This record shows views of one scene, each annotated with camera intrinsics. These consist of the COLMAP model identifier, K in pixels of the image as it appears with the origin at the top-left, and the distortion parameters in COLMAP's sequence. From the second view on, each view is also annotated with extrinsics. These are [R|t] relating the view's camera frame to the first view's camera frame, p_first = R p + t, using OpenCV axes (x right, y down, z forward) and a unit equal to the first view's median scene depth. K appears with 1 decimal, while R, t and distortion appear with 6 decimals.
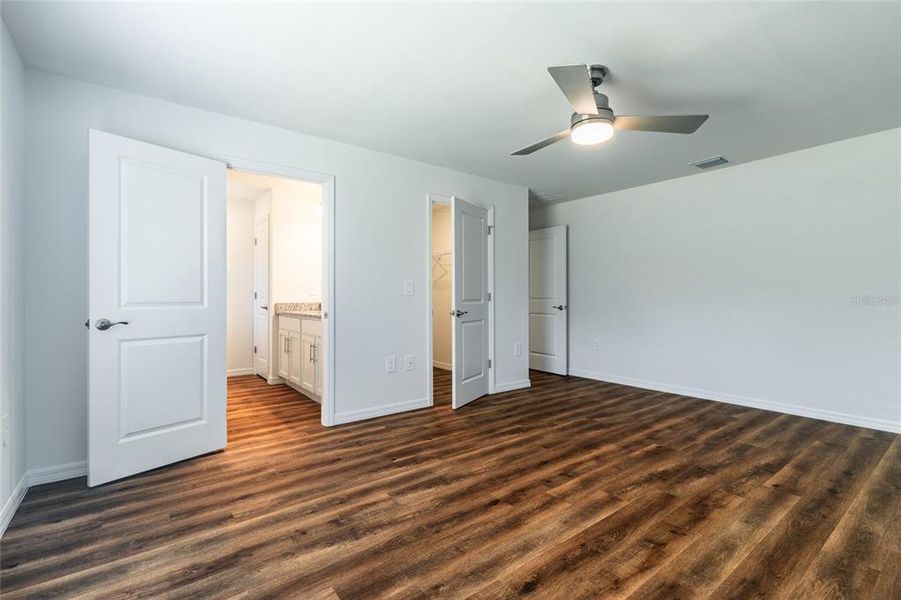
lens RADIAL K [[414.1, 0, 453.1], [0, 414.1, 296.3], [0, 0, 1]] dist [0.009929, -0.003062]
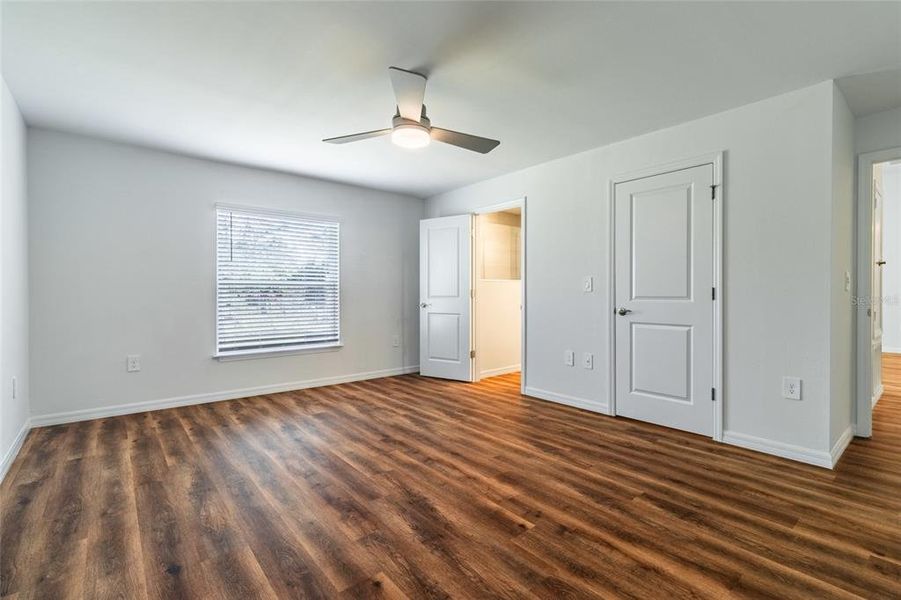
lens RADIAL K [[414.1, 0, 454.3], [0, 414.1, 298.7], [0, 0, 1]] dist [0.009929, -0.003062]
pose [[0.031975, 0.015305, -0.999371, 1.192478], [0.005941, 0.999862, 0.015502, -0.001642], [0.999471, -0.006433, 0.031879, 0.924369]]
